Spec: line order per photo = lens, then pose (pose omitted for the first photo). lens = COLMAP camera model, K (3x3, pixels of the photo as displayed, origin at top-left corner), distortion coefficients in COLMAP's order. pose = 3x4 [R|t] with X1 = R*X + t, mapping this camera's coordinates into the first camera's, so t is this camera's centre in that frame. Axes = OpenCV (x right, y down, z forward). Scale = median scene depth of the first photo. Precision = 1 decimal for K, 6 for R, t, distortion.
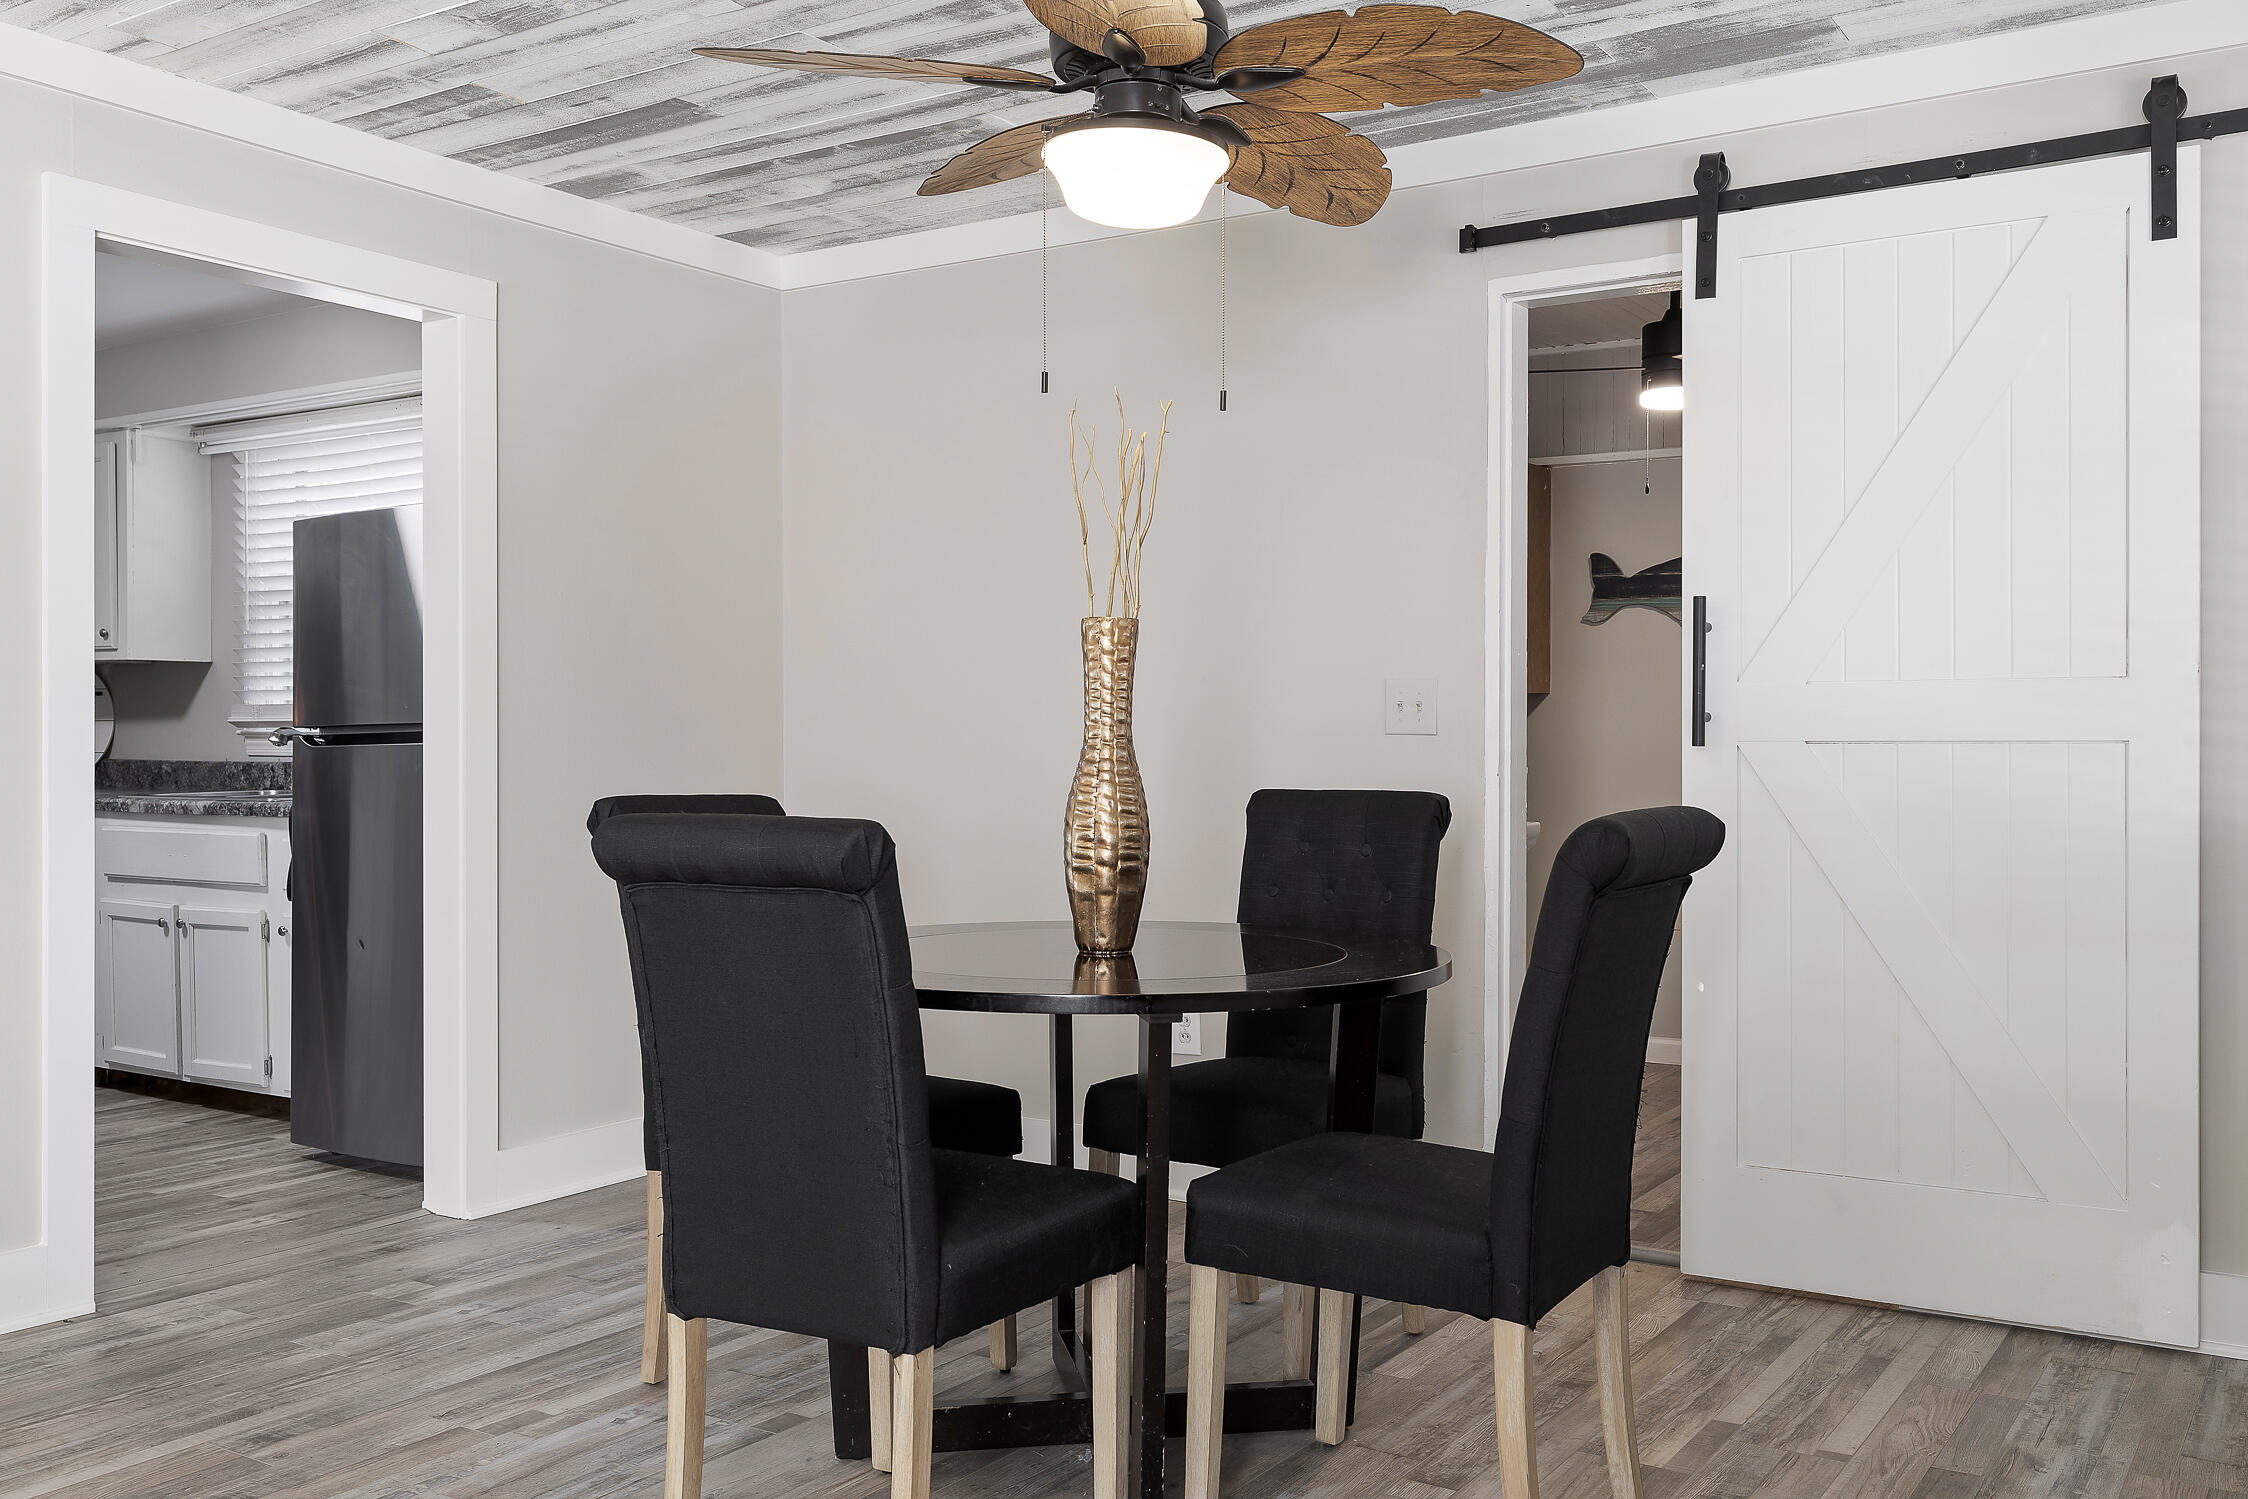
lens RADIAL K [[1977.2, 0, 1129.7], [0, 1977.2, 742.4], [0, 0, 1]] dist [0.014819, 0.003371]
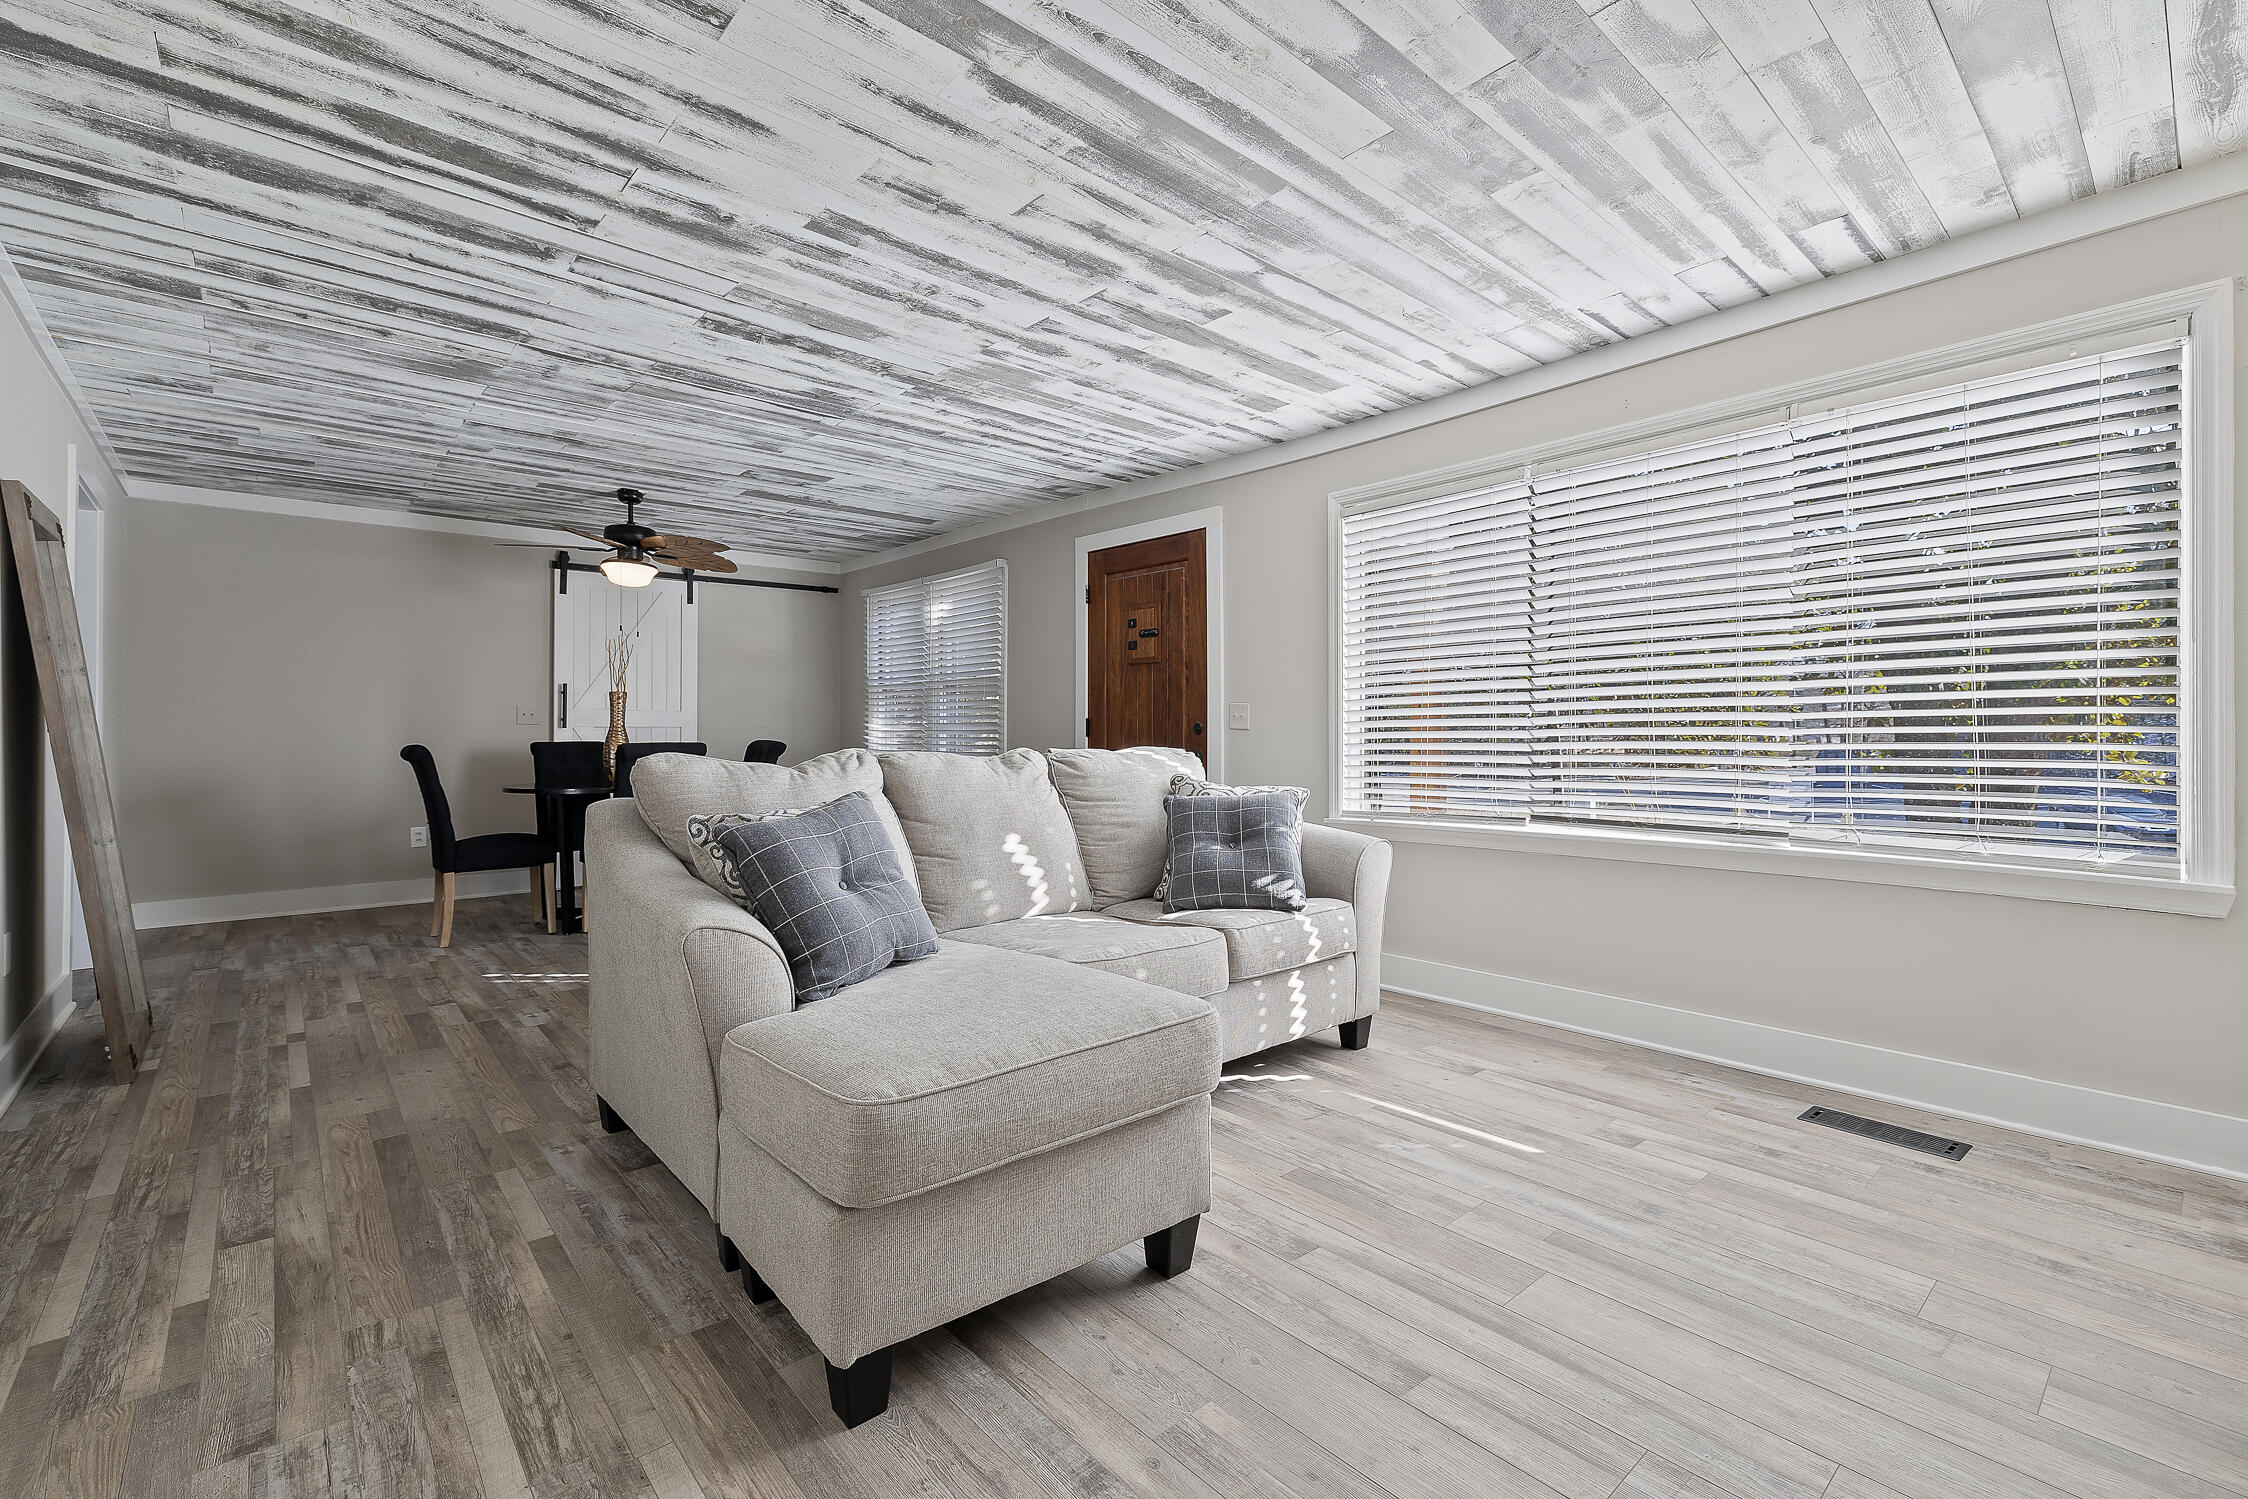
lens RADIAL K [[977.6, 0, 1130.8], [0, 977.6, 733.4], [0, 0, 1]] dist [-0.001941, 0.000510]
pose [[0.257723, -0.001769, 0.966217, -1.263044], [0.003264, 0.999994, 0.000961, 0.015041], [-0.966213, 0.002906, 0.257727, -0.410820]]
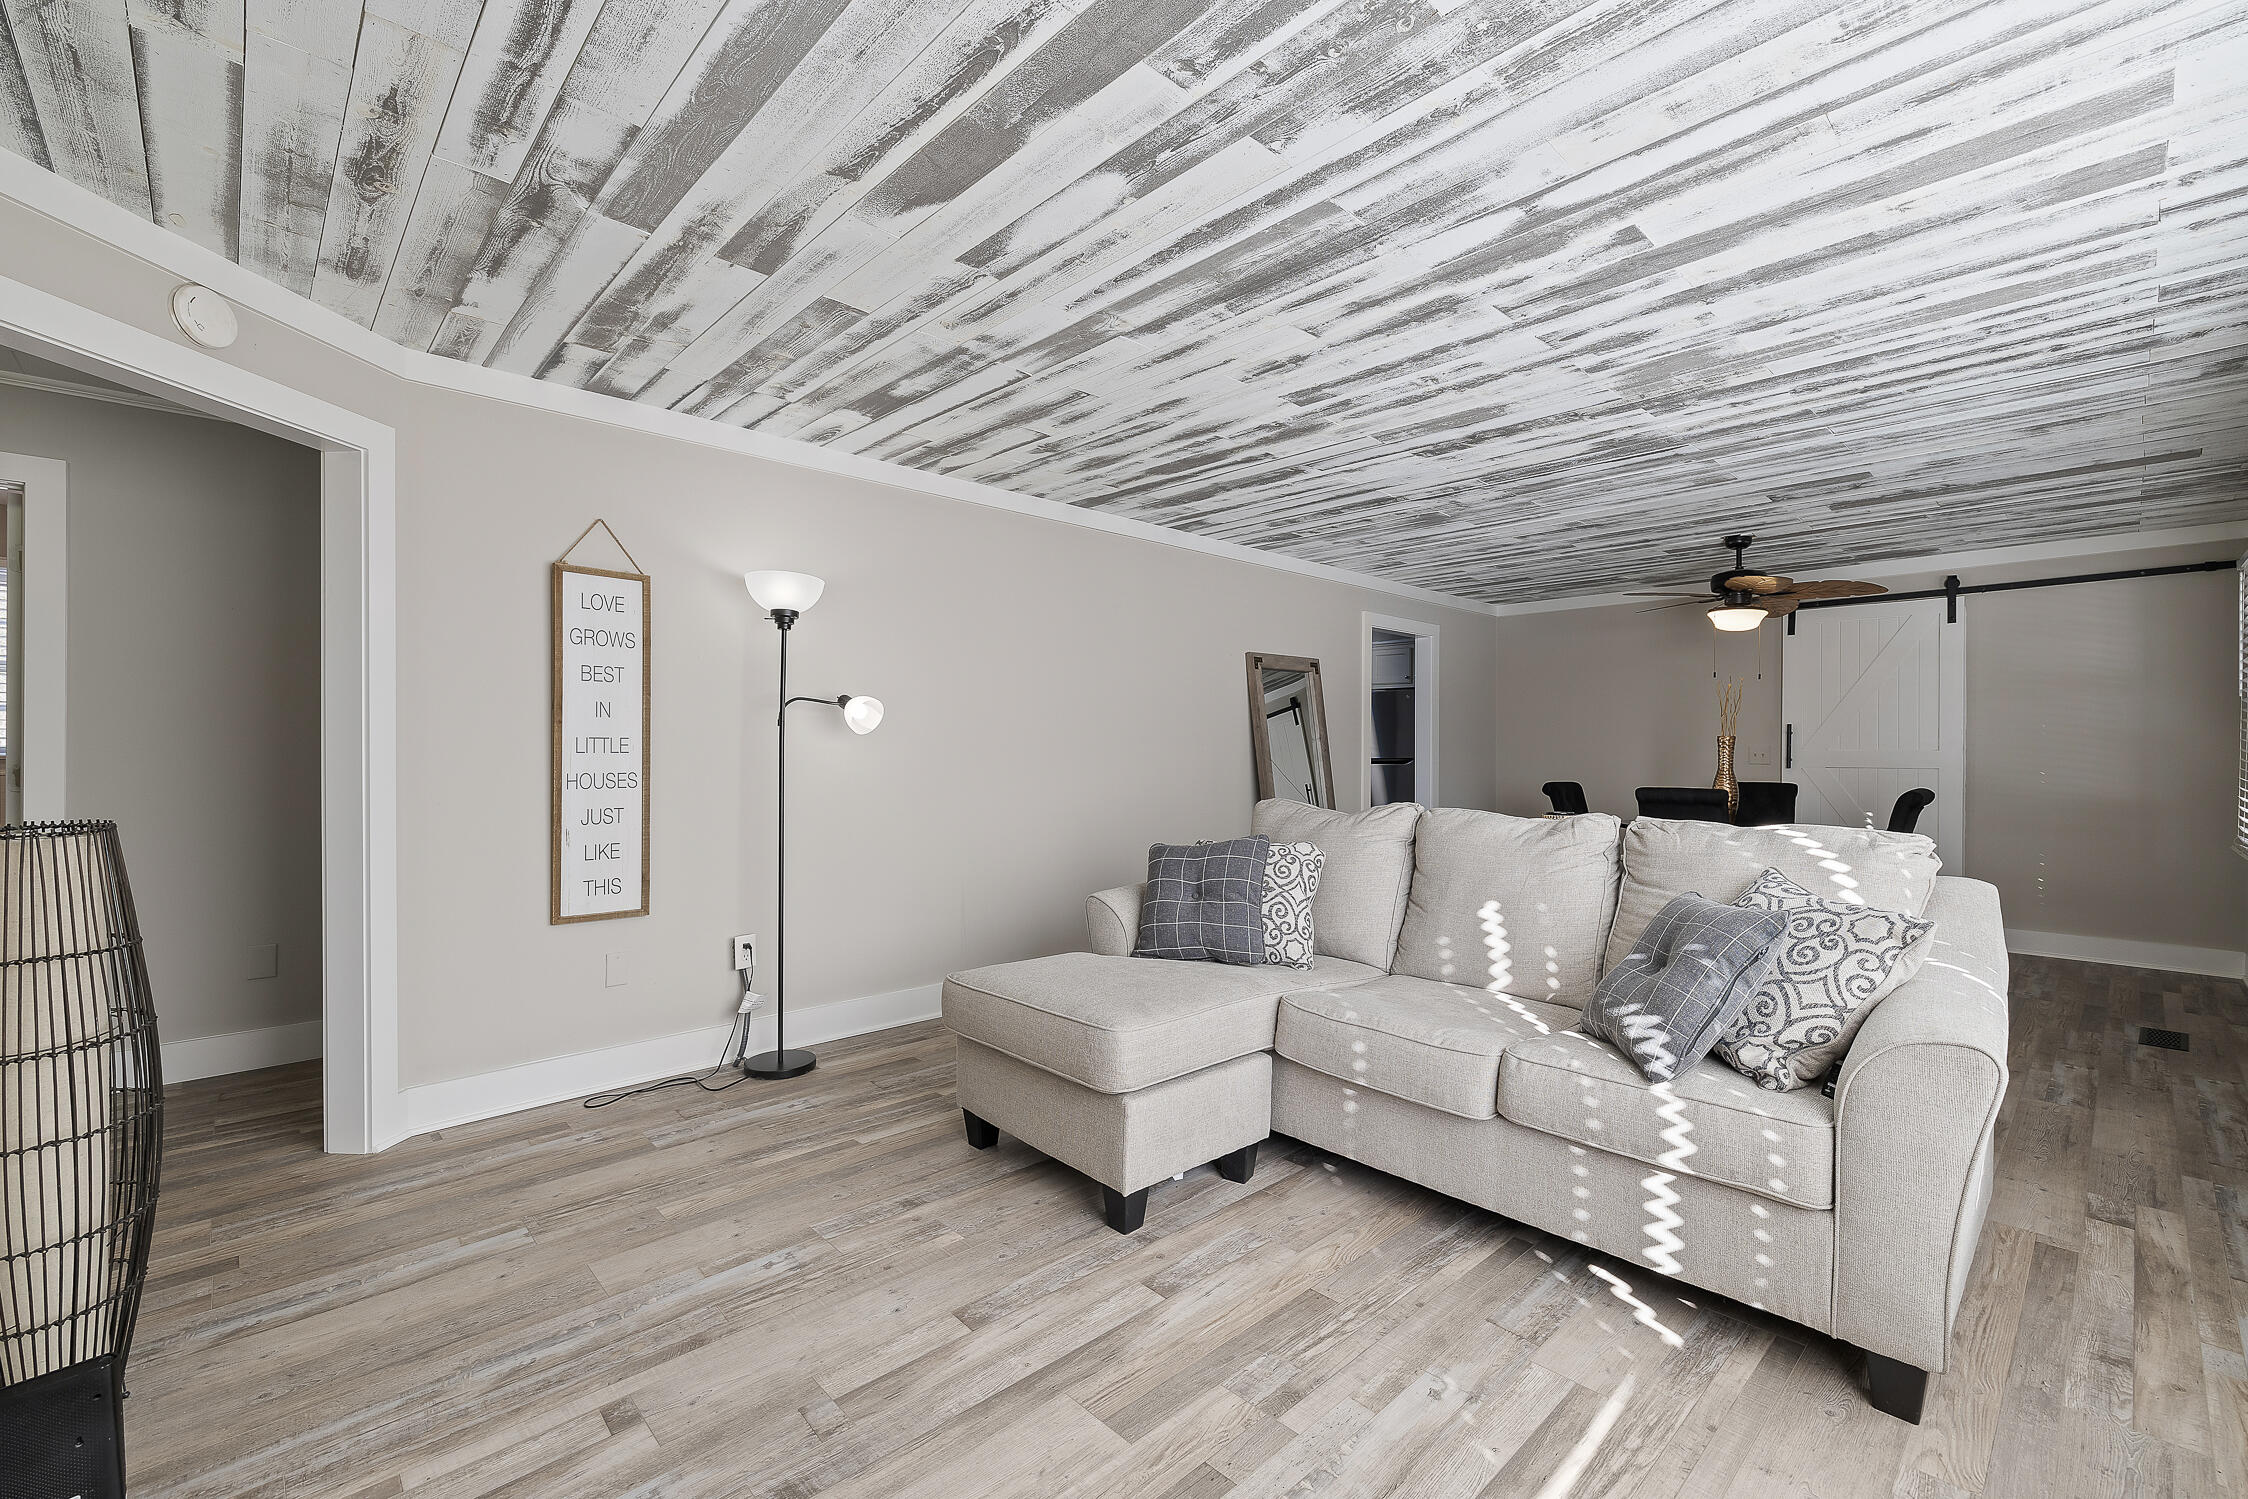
lens RADIAL K [[948.5, 0, 1127.2], [0, 948.5, 762.9], [0, 0, 1]] dist [-0.000900, -0.000001]
pose [[0.974633, 0.006527, -0.223713, -0.532424], [-0.004630, 0.999949, 0.009007, -0.020789], [0.223760, -0.007742, 0.974614, -0.975738]]
